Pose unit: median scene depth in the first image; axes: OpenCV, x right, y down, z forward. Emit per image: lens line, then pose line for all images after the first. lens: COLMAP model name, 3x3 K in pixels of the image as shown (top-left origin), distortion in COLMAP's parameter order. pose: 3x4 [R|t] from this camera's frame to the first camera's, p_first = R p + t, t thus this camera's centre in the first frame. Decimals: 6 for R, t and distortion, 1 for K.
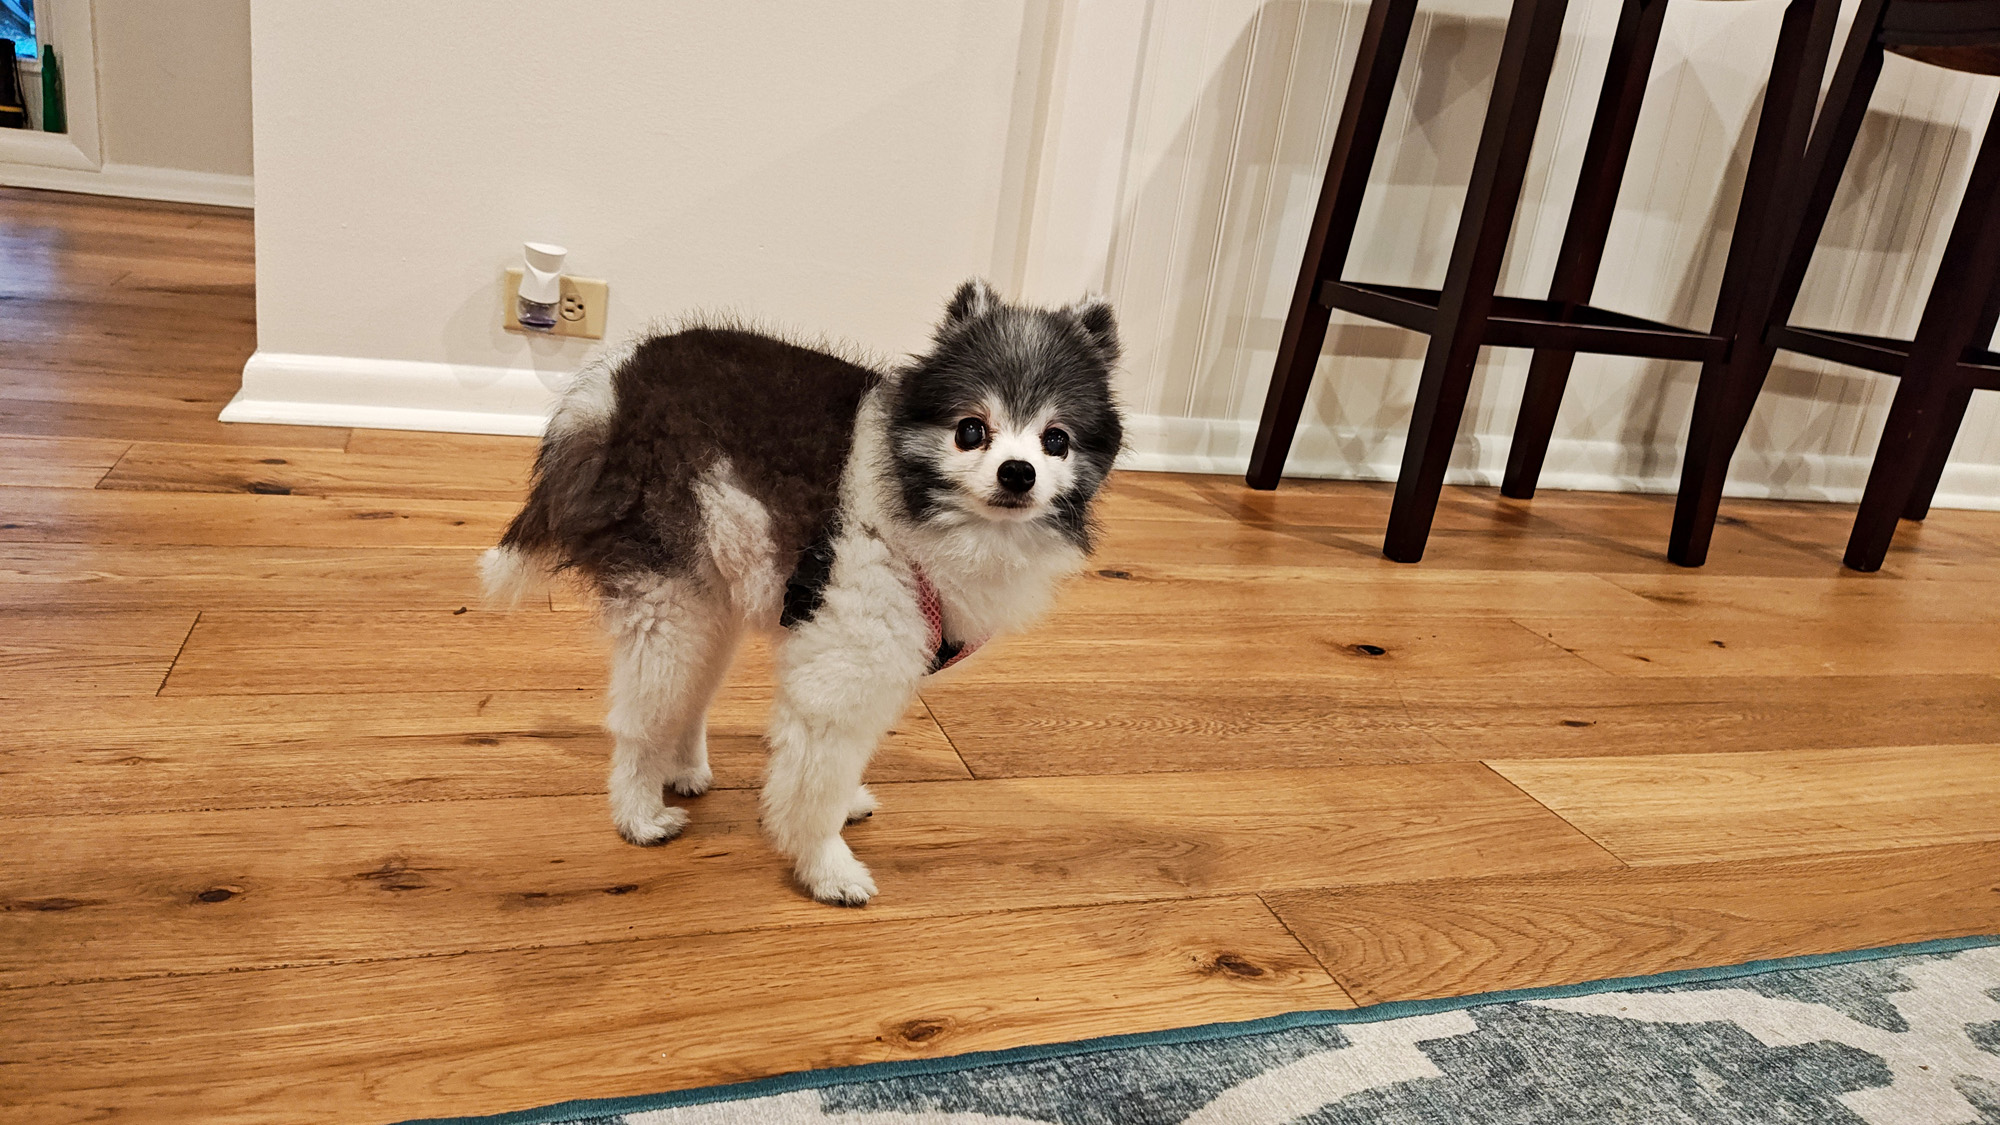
lens RADIAL K [[1382.6, 0, 1003.1], [0, 1382.6, 543.2], [0, 0, 1]] dist [0.063454, -0.097966]
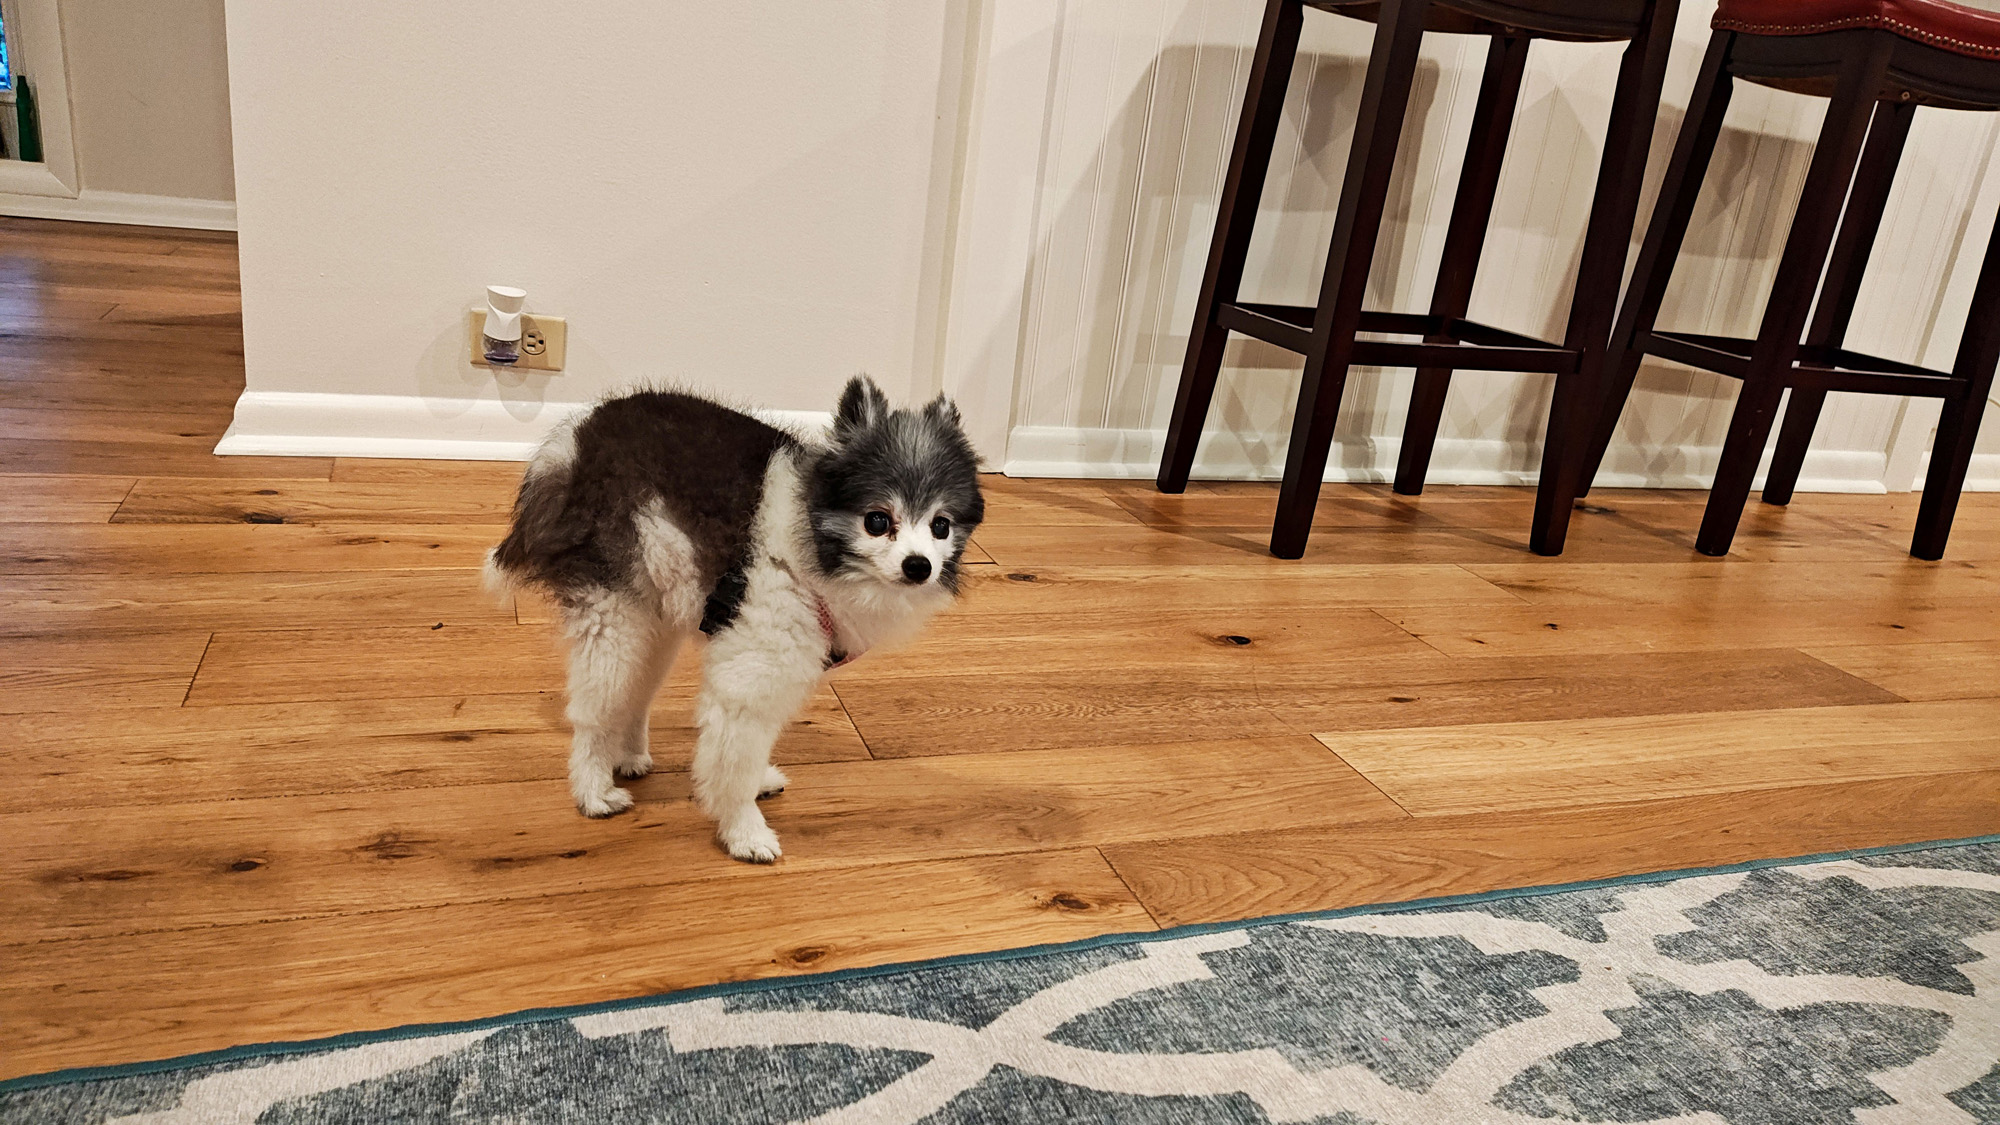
lens RADIAL K [[1383.2, 0, 1013.7], [0, 1383.2, 551.5], [0, 0, 1]] dist [0.055923, -0.078727]
pose [[0.999593, -0.021121, 0.019165, 0.084081], [0.020792, 0.999636, 0.017201, -0.028830], [-0.019521, -0.016795, 0.999668, -0.204890]]
